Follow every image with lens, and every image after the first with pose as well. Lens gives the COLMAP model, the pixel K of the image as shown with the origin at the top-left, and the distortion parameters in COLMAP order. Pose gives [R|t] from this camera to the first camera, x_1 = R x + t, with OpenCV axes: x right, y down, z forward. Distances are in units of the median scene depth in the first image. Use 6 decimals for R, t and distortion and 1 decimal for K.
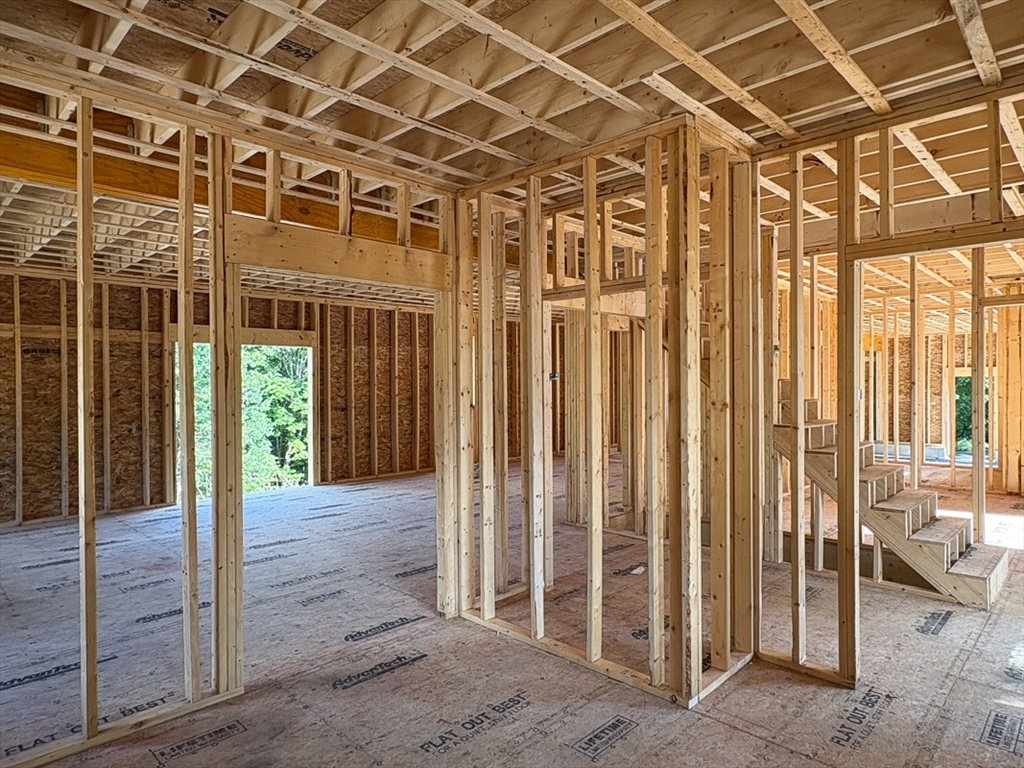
lens RADIAL K [[612.3, 0, 507.7], [0, 612.3, 385.0], [0, 0, 1]] dist [-0.001870, 0.002387]
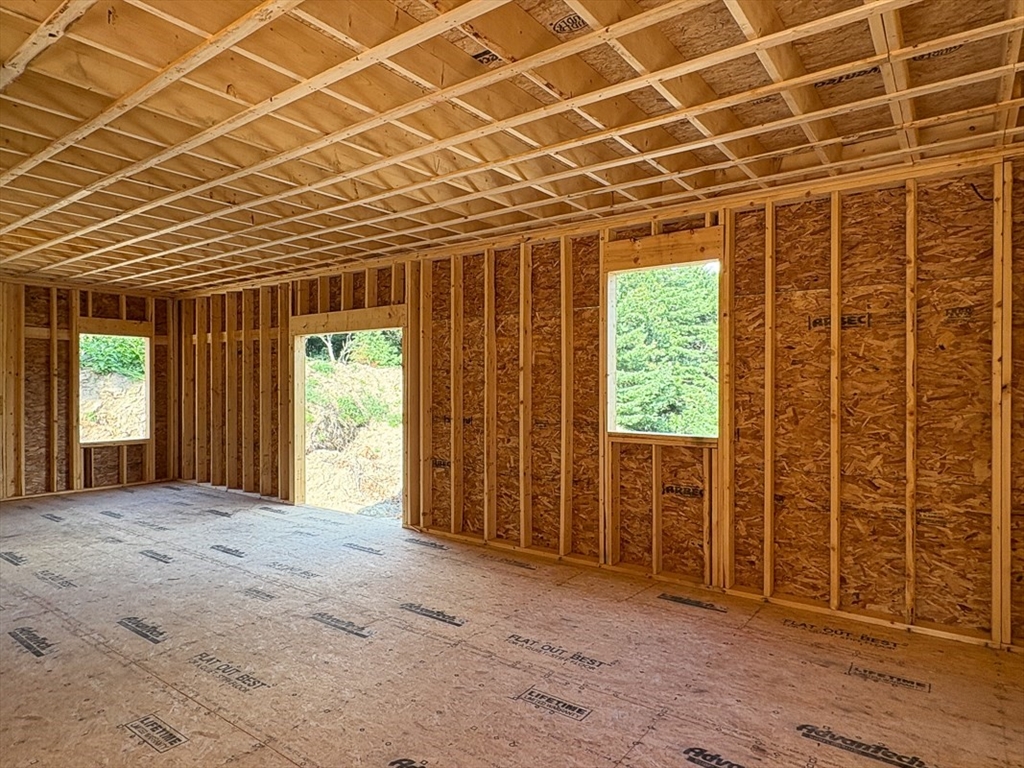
lens RADIAL K [[612.3, 0, 503.1], [0, 612.3, 381.1], [0, 0, 1]] dist [-0.001870, 0.002387]
pose [[0.137076, 0.004573, -0.990550, 0.459719], [-0.006880, 0.999970, 0.003664, -0.004964], [0.990537, 0.006312, 0.137104, 1.215969]]
